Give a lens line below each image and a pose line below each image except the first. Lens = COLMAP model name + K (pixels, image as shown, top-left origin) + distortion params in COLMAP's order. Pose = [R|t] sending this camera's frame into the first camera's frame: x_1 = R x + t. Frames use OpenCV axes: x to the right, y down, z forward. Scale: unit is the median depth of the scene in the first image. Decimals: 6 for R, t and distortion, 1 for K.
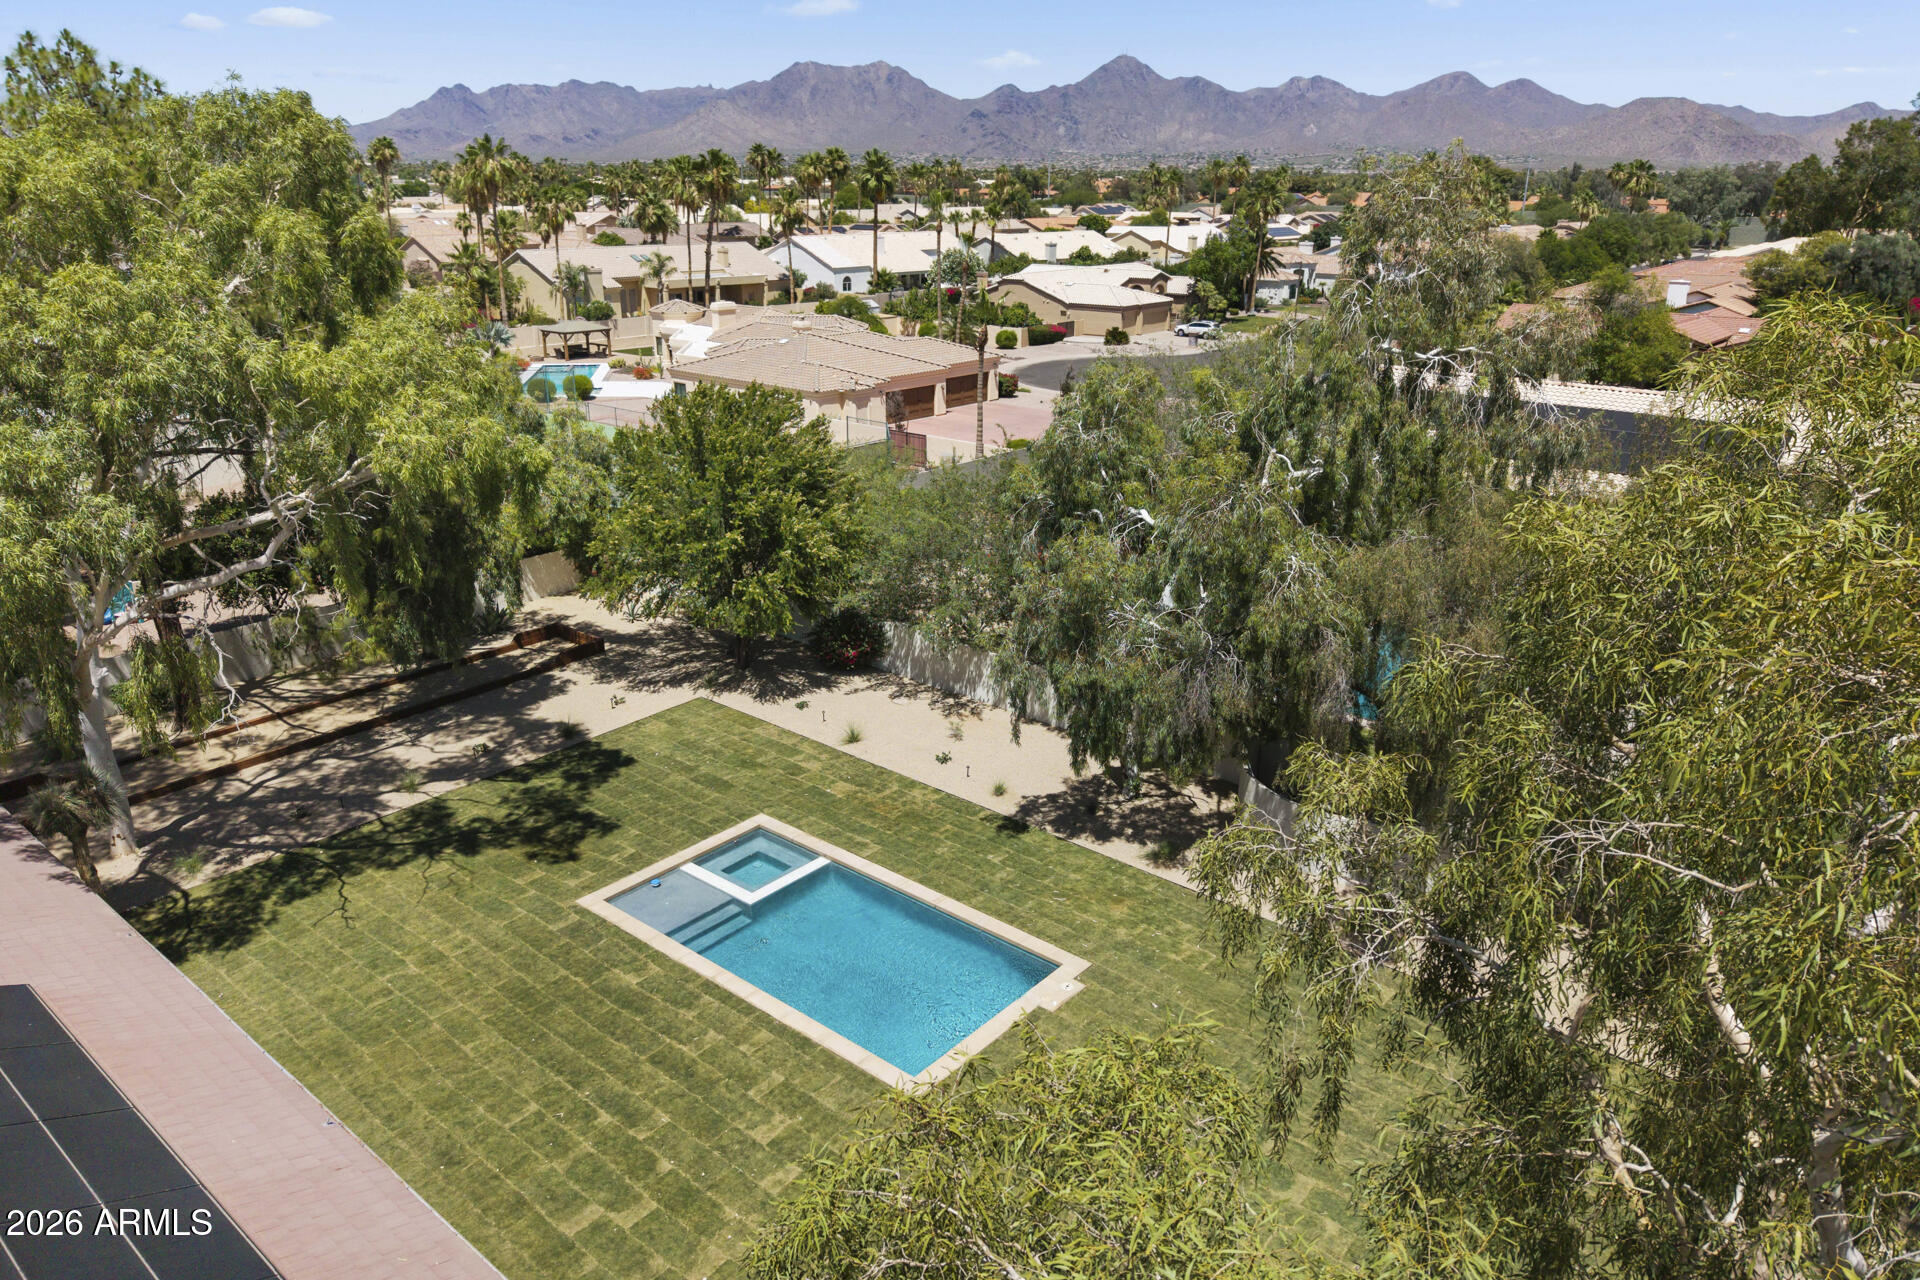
lens RADIAL K [[1307.5, 0, 960.0], [0, 1307.5, 640.0], [0, 0, 1]] dist [-0.025352, -0.000273]
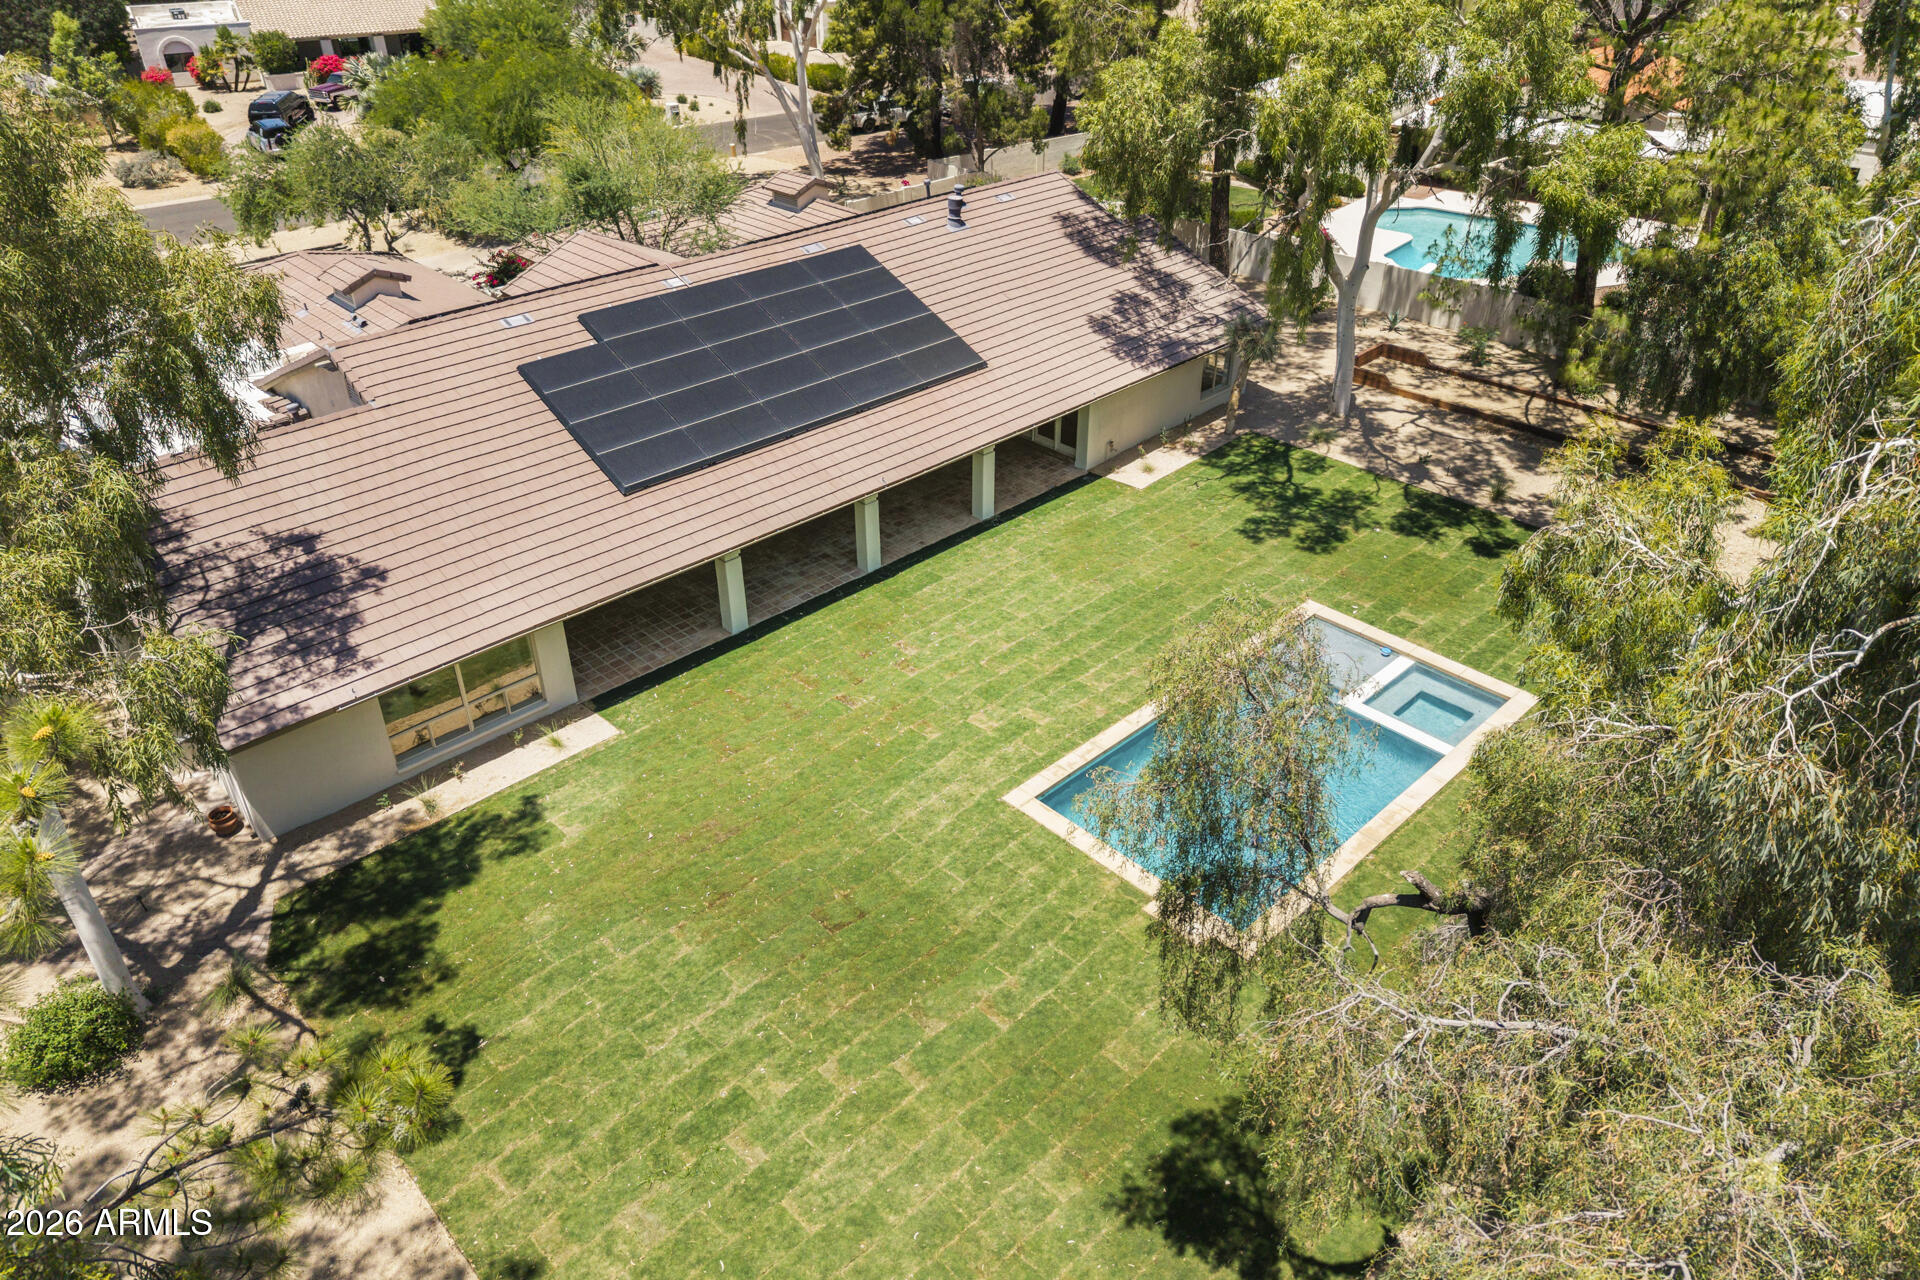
lens RADIAL K [[1307.5, 0, 960.0], [0, 1307.5, 640.0], [0, 0, 1]] dist [-0.025352, -0.000273]
pose [[-0.108868, 0.534872, -0.837890, 0.307105], [-0.319108, 0.779484, 0.539050, -0.122086], [0.941445, 0.326062, 0.085821, 0.318993]]
